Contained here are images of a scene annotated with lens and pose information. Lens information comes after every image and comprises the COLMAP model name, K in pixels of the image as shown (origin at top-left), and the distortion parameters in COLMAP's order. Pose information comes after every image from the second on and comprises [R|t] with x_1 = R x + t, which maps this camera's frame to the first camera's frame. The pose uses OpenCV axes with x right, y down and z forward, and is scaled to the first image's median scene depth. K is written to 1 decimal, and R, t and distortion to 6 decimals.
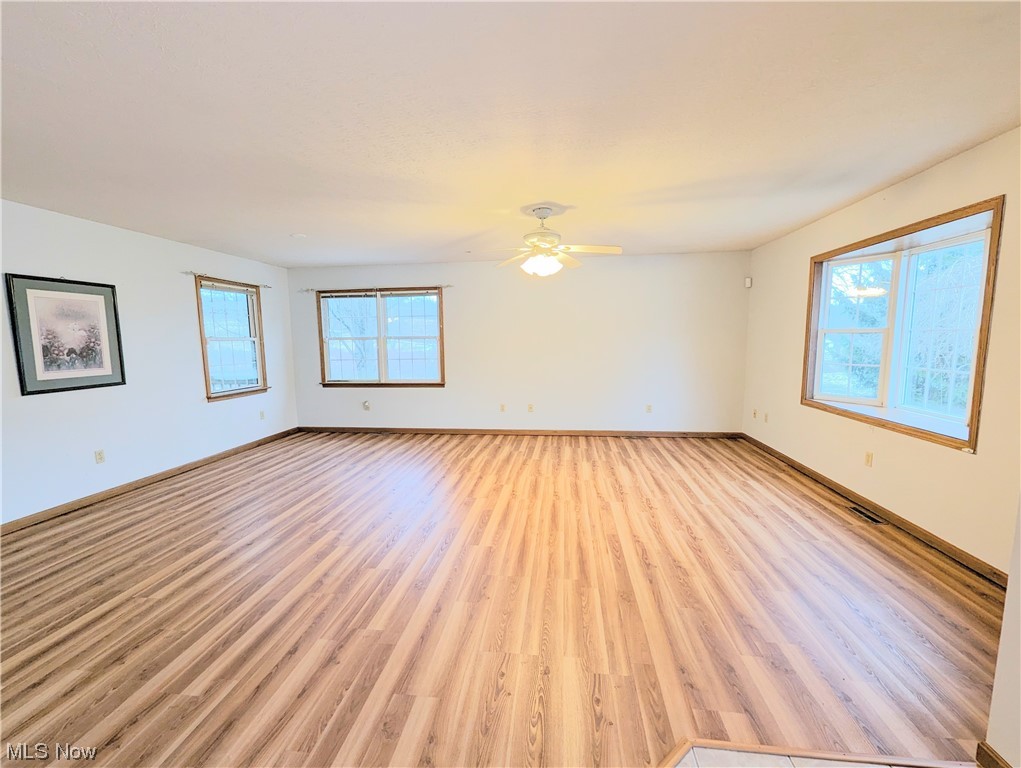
lens RADIAL K [[421.5, 0, 510.8], [0, 421.5, 389.6], [0, 0, 1]] dist [0.001928, -0.002940]
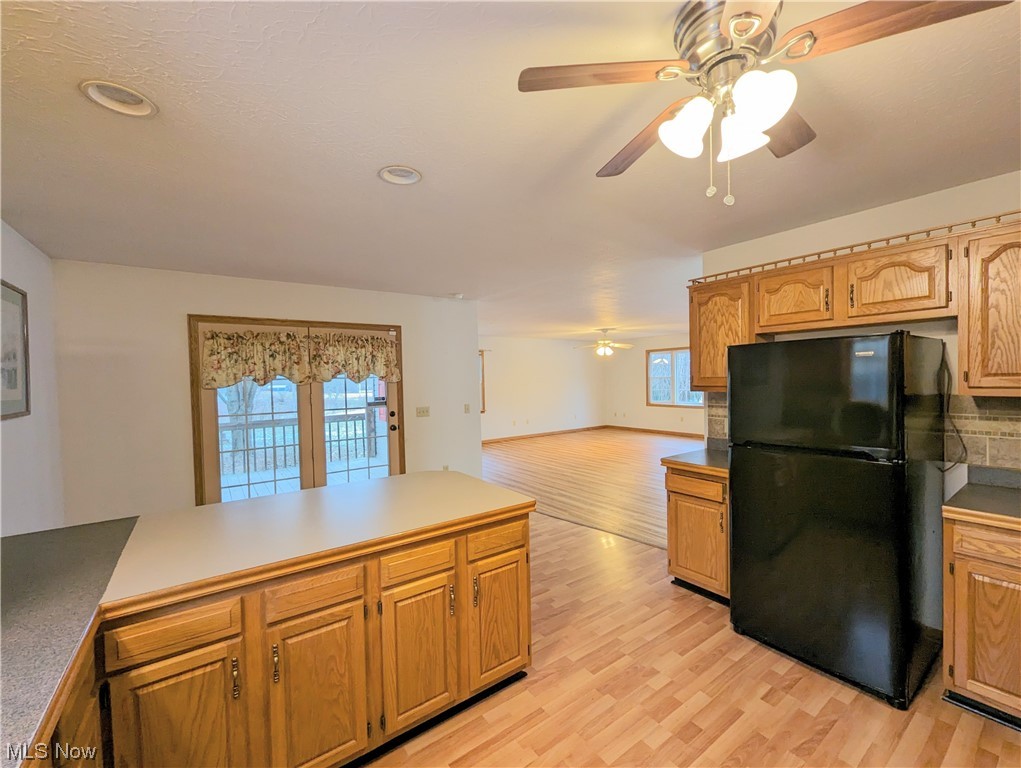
lens RADIAL K [[421.5, 0, 510.8], [0, 421.5, 389.6], [0, 0, 1]] dist [0.001928, -0.002940]
pose [[0.734510, -0.022549, 0.678223, -1.179819], [0.094290, 0.993144, -0.069097, 0.025407], [-0.672015, 0.114702, 0.731600, -0.233824]]
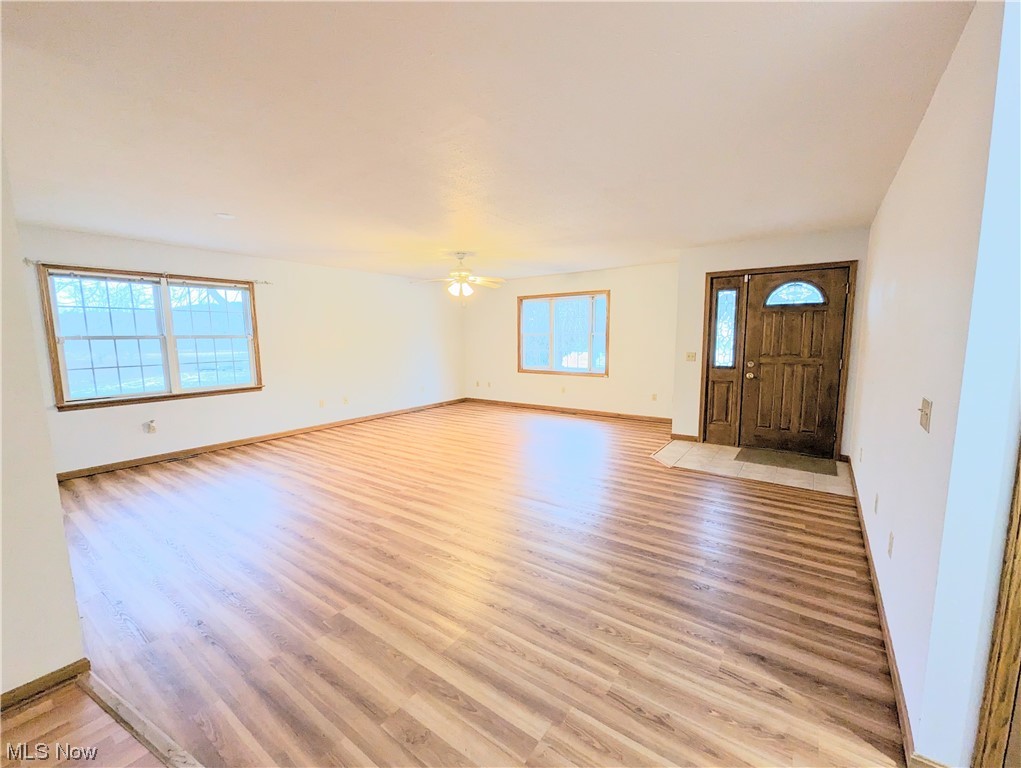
lens RADIAL K [[421.5, 0, 510.8], [0, 421.5, 389.6], [0, 0, 1]] dist [0.001928, -0.002940]
pose [[0.482176, -0.103717, 0.869913, -0.717911], [0.108877, 0.992364, 0.057968, -0.001345], [-0.869283, 0.066763, 0.489786, 0.069408]]
